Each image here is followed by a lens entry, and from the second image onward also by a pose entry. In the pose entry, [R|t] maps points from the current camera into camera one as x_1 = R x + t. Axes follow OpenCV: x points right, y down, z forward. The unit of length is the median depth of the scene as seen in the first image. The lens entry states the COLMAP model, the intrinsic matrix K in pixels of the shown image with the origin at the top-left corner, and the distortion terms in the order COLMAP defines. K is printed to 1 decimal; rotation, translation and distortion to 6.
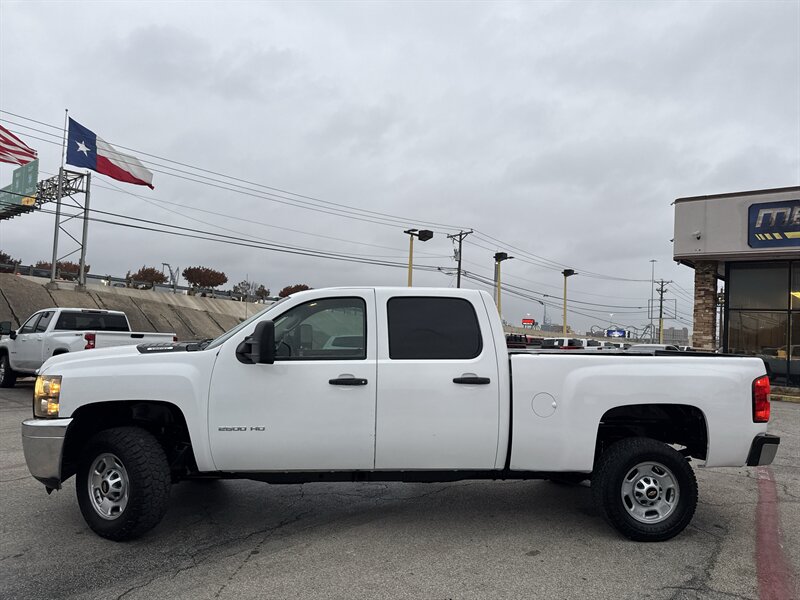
lens RADIAL K [[572.6, 0, 400.4], [0, 572.6, 309.9], [0, 0, 1]] dist [0.007788, -0.005905]
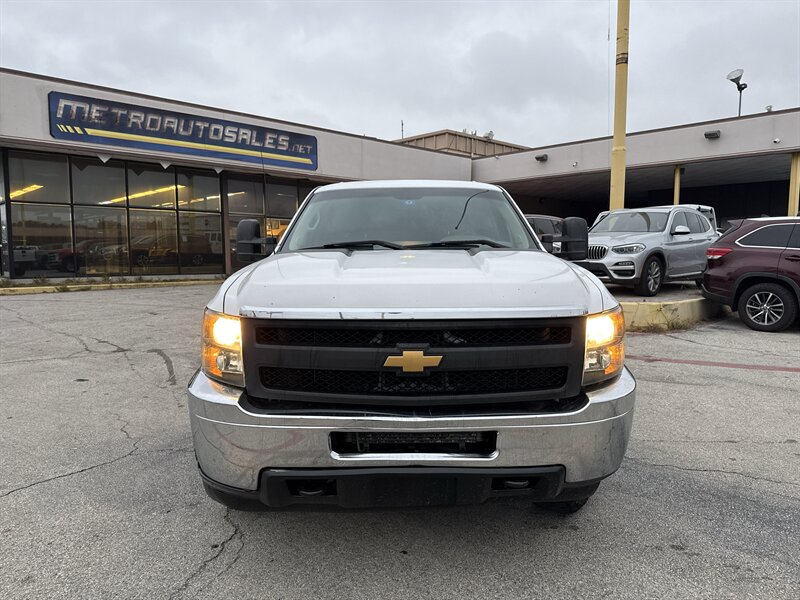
lens RADIAL K [[572.6, 0, 400.4], [0, 572.6, 309.9], [0, 0, 1]] dist [0.007788, -0.005905]
pose [[0.077630, -0.152787, 0.985205, -0.360234], [-0.029582, 0.987399, 0.155459, 0.011146], [-0.996543, -0.041212, 0.072132, 0.349160]]
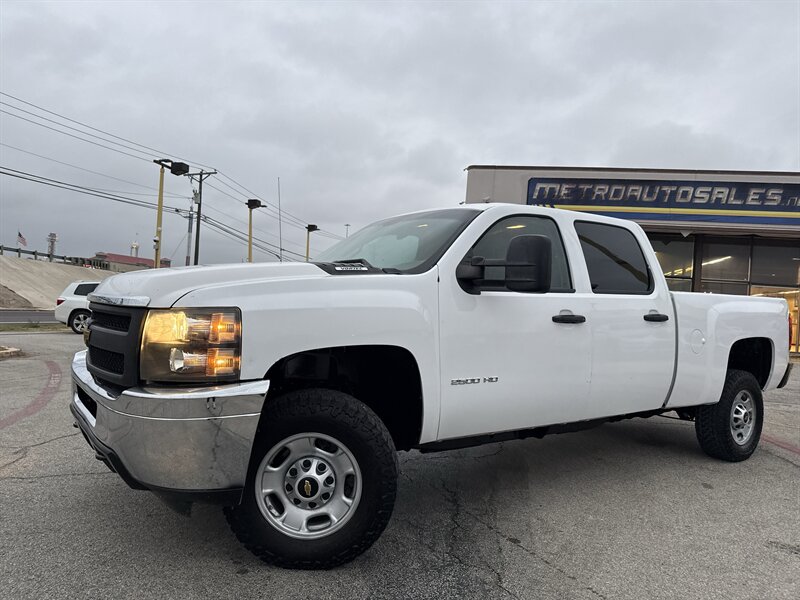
lens RADIAL K [[572.8, 0, 407.8], [0, 572.8, 302.4], [0, 0, 1]] dist [0.077488, -0.067902]
pose [[0.847865, 0.009623, 0.530124, -0.228789], [-0.041907, 0.997924, 0.048911, 0.022817], [-0.528553, -0.063686, 0.846508, 0.130702]]
